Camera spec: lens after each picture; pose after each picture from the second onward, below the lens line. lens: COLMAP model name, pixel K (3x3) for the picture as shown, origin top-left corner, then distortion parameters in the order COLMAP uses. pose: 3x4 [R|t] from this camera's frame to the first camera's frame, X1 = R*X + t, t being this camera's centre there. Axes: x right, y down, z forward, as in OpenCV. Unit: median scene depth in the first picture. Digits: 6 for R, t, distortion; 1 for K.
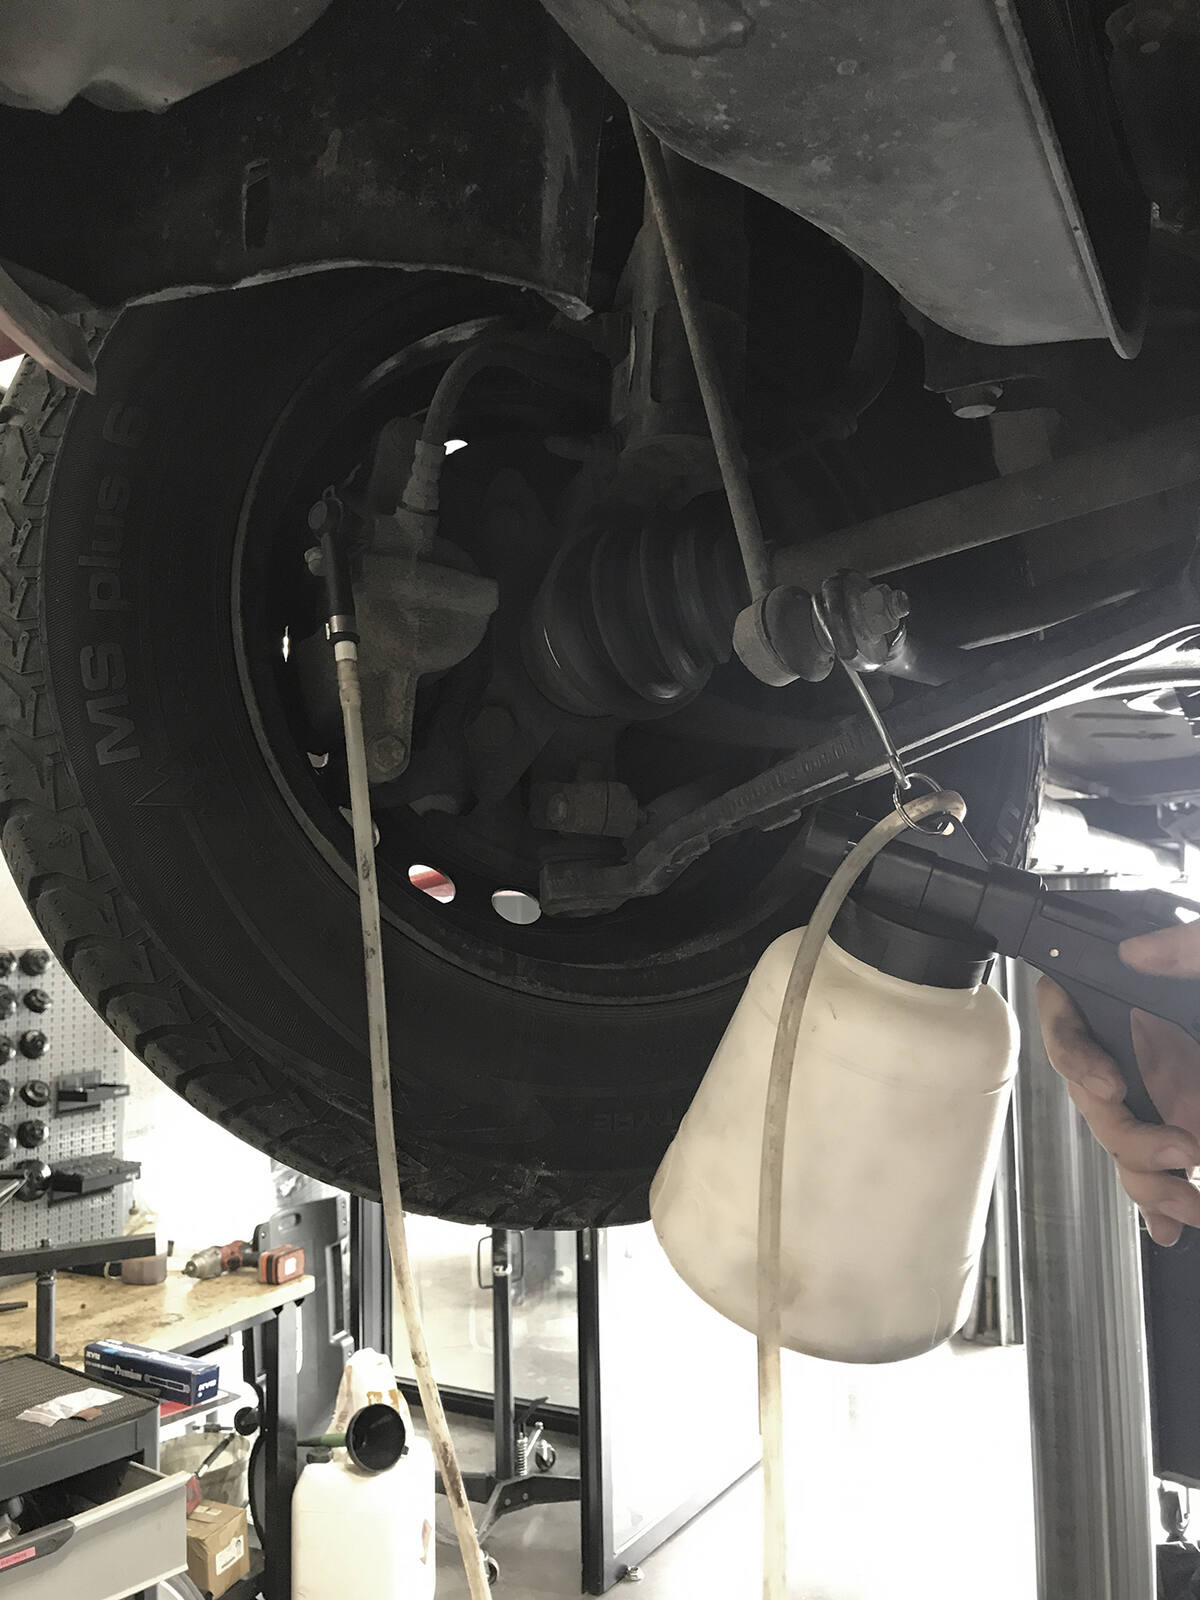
lens RADIAL K [[1319.0, 0, 600.0], [0, 1319.0, 800.0], [0, 0, 1]] dist [-0.002727, -0.022474]
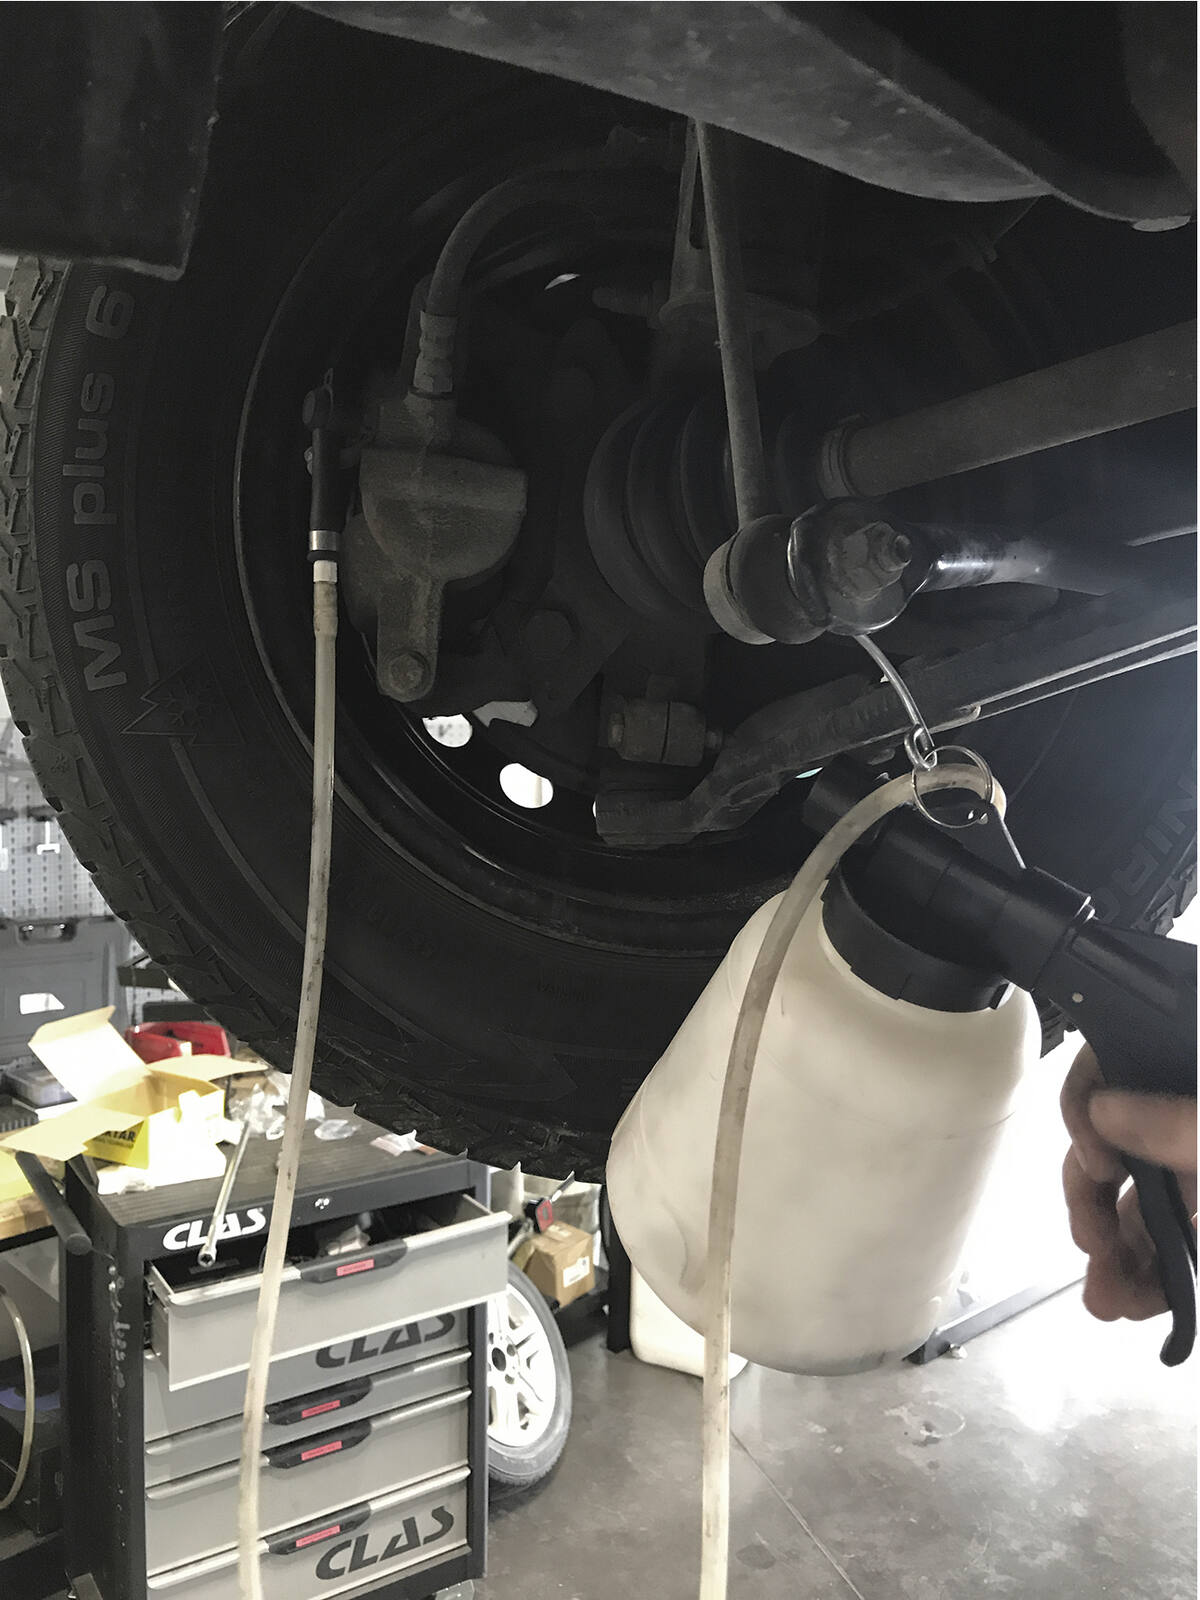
lens RADIAL K [[1319.0, 0, 600.0], [0, 1319.0, 800.0], [0, 0, 1]] dist [-0.002727, -0.022474]
pose [[0.954588, 0.065382, -0.290666, 0.229664], [-0.012820, 0.983733, 0.179178, -0.110808], [0.297653, -0.167315, 0.939898, 0.174388]]
